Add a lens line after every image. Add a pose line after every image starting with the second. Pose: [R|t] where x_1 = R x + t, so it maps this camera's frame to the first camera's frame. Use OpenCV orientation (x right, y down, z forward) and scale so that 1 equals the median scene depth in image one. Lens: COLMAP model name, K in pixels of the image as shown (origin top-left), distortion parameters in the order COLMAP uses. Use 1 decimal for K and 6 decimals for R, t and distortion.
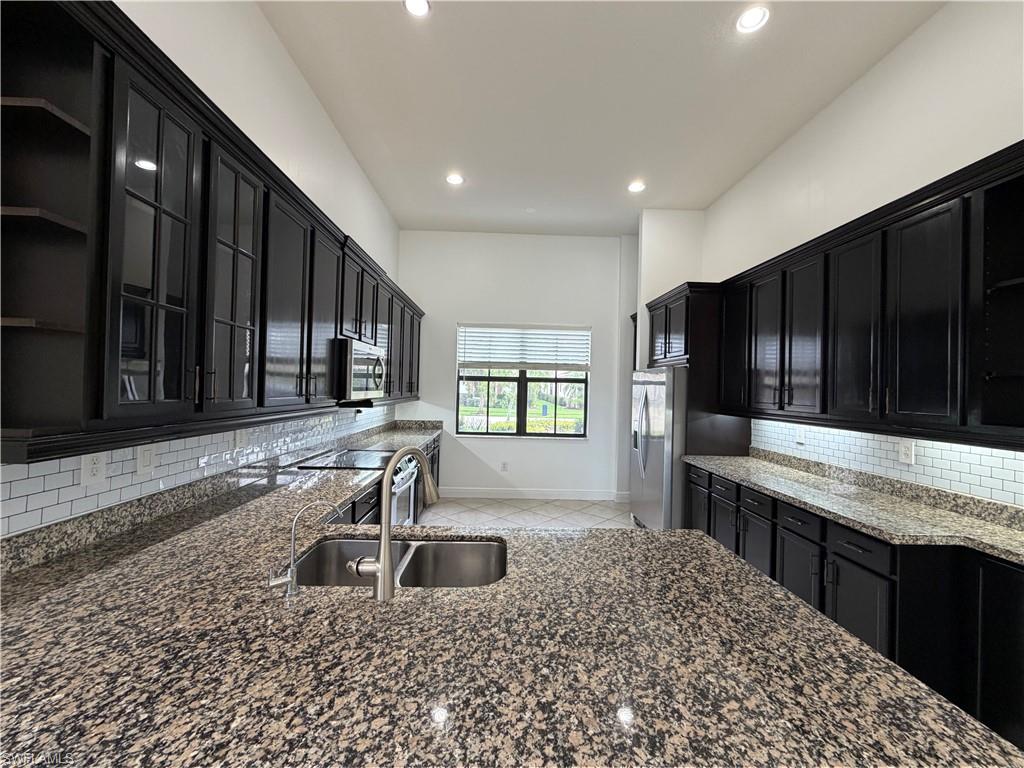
lens RADIAL K [[408.4, 0, 511.7], [0, 408.4, 385.0], [0, 0, 1]] dist [-0.000877, 0.000564]
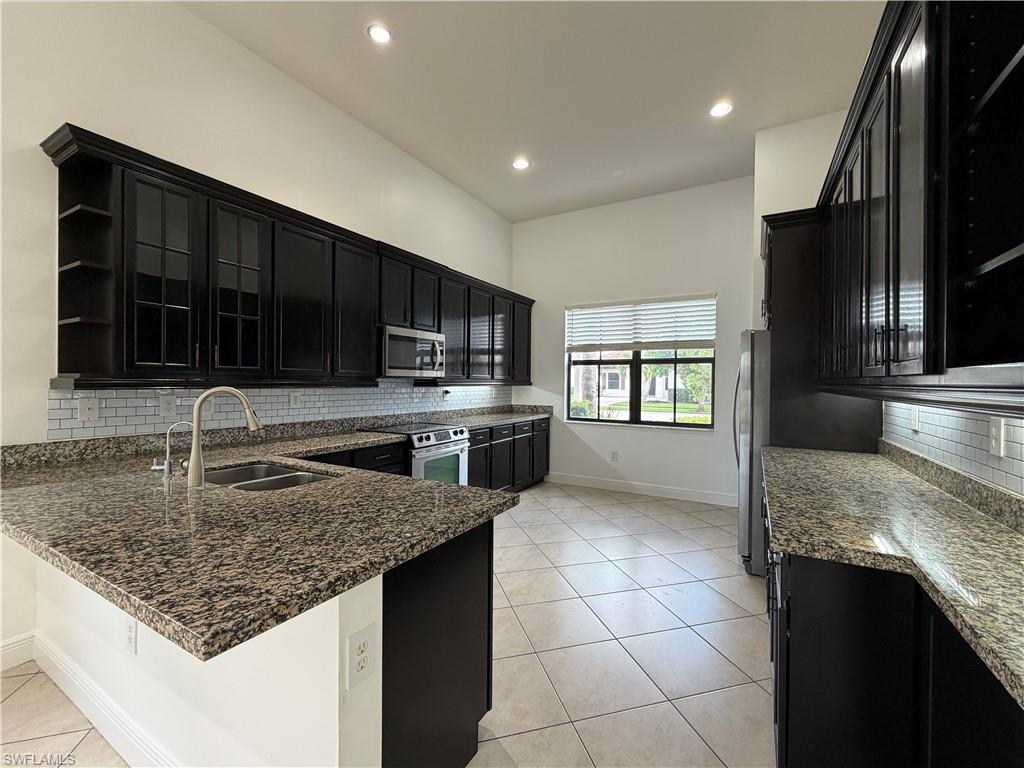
lens RADIAL K [[427.1, 0, 510.7], [0, 427.1, 384.1], [0, 0, 1]] dist [-0.000587, 0.000305]
pose [[0.854418, -0.014358, -0.519388, 0.338653], [0.016495, 0.999864, -0.000506, 0.039149], [0.519325, -0.008135, 0.854538, 0.063126]]
